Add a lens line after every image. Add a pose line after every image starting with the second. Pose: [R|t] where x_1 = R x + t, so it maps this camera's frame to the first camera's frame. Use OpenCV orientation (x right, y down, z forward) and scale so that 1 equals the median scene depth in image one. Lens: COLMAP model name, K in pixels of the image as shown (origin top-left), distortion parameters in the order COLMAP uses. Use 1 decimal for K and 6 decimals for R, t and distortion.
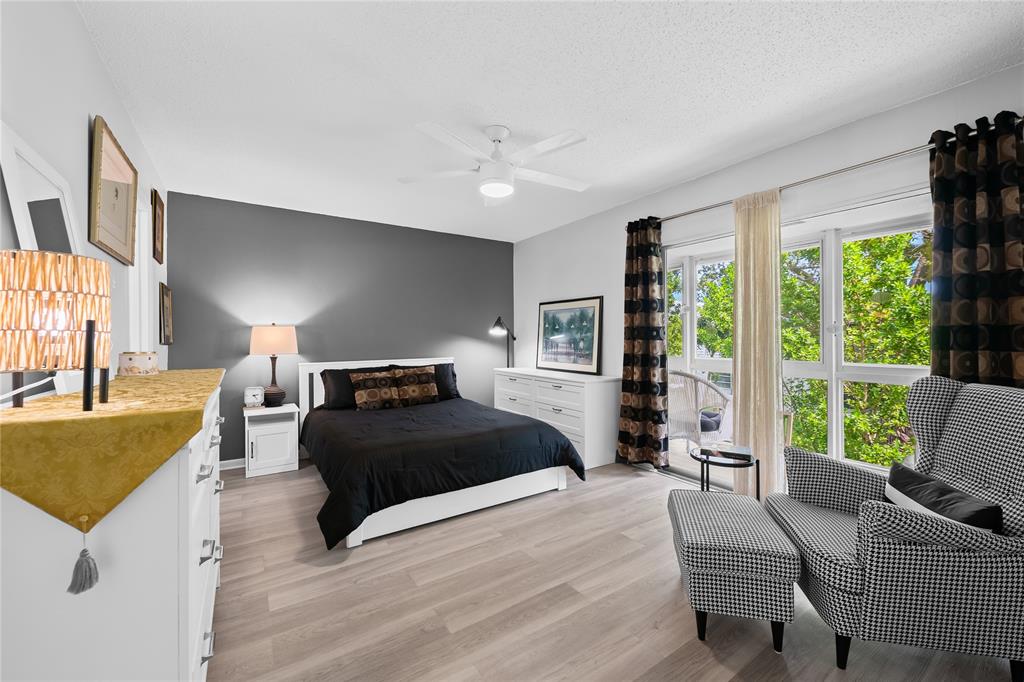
lens RADIAL K [[406.2, 0, 516.2], [0, 406.2, 337.1], [0, 0, 1]] dist [-0.001000, -0.000341]
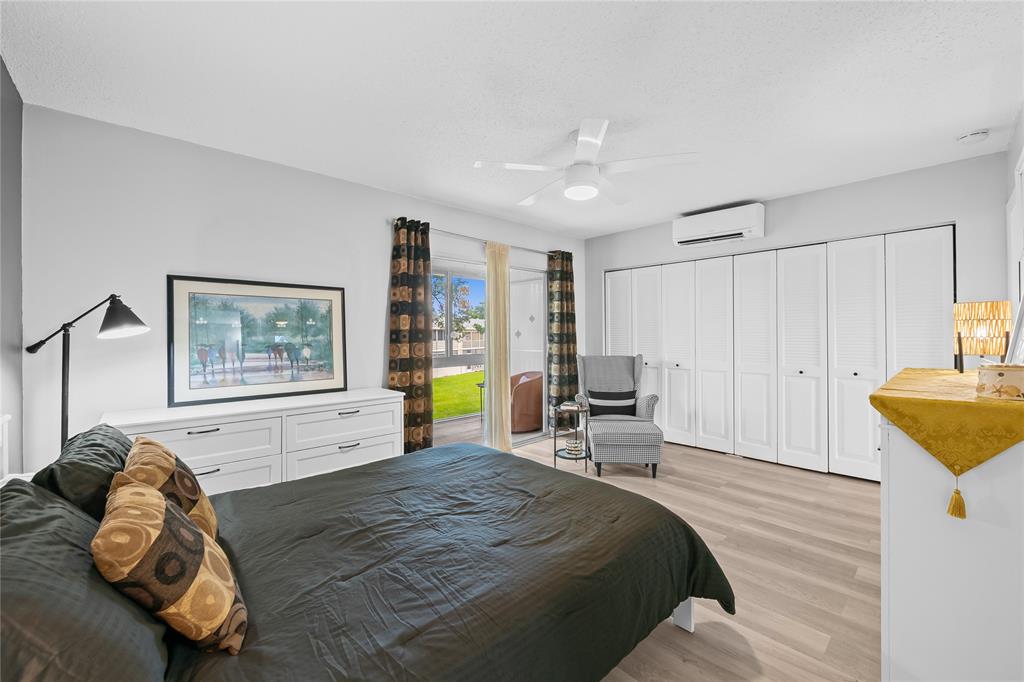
lens RADIAL K [[406.2, 0, 516.0], [0, 406.2, 337.8], [0, 0, 1]] dist [-0.001000, -0.000341]
pose [[-0.154157, 0.005410, 0.988031, -0.586622], [0.014232, 0.999893, -0.003255, 0.001059], [-0.987944, 0.013560, -0.154218, 0.769022]]
